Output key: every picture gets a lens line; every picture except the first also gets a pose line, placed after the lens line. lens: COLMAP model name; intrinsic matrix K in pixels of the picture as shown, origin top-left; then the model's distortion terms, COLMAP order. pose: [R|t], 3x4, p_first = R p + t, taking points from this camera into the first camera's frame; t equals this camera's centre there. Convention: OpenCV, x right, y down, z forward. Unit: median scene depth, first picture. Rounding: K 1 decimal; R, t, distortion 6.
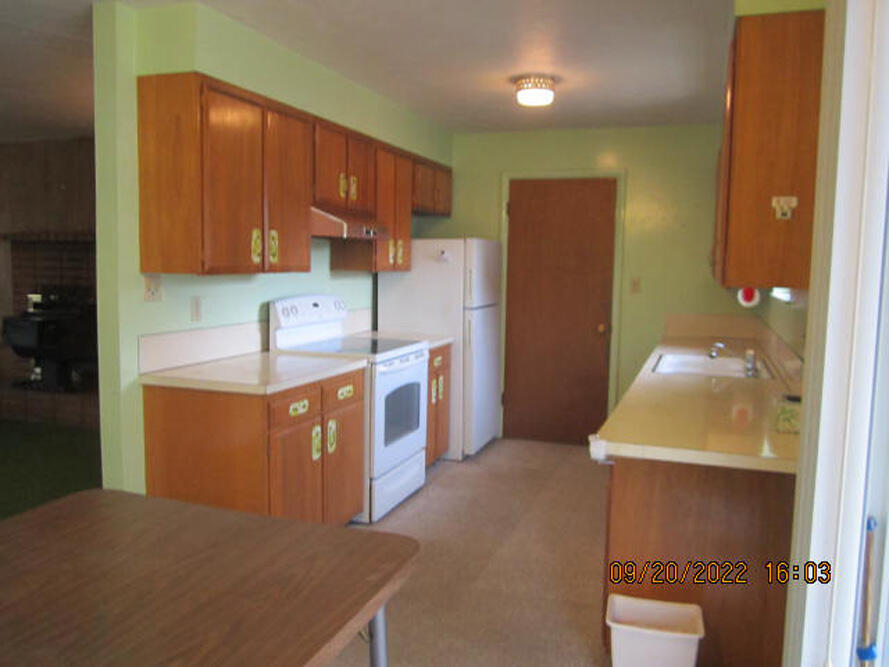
lens RADIAL K [[744.5, 0, 444.5], [0, 744.5, 333.5], [0, 0, 1]] dist [-0.042535, 0.015556]
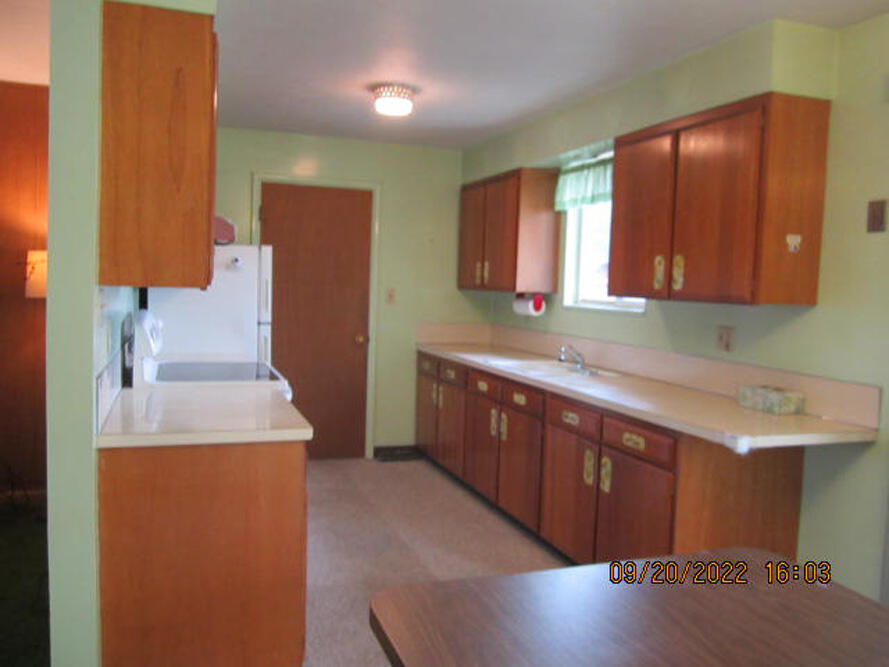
lens RADIAL K [[752.4, 0, 444.5], [0, 752.4, 333.5], [0, 0, 1]] dist [-0.027755, 0.008249]
pose [[0.775982, -0.033755, 0.629851, -0.459577], [0.038313, 0.999246, 0.006348, -0.023059], [-0.629590, 0.019206, 0.776690, 0.193869]]
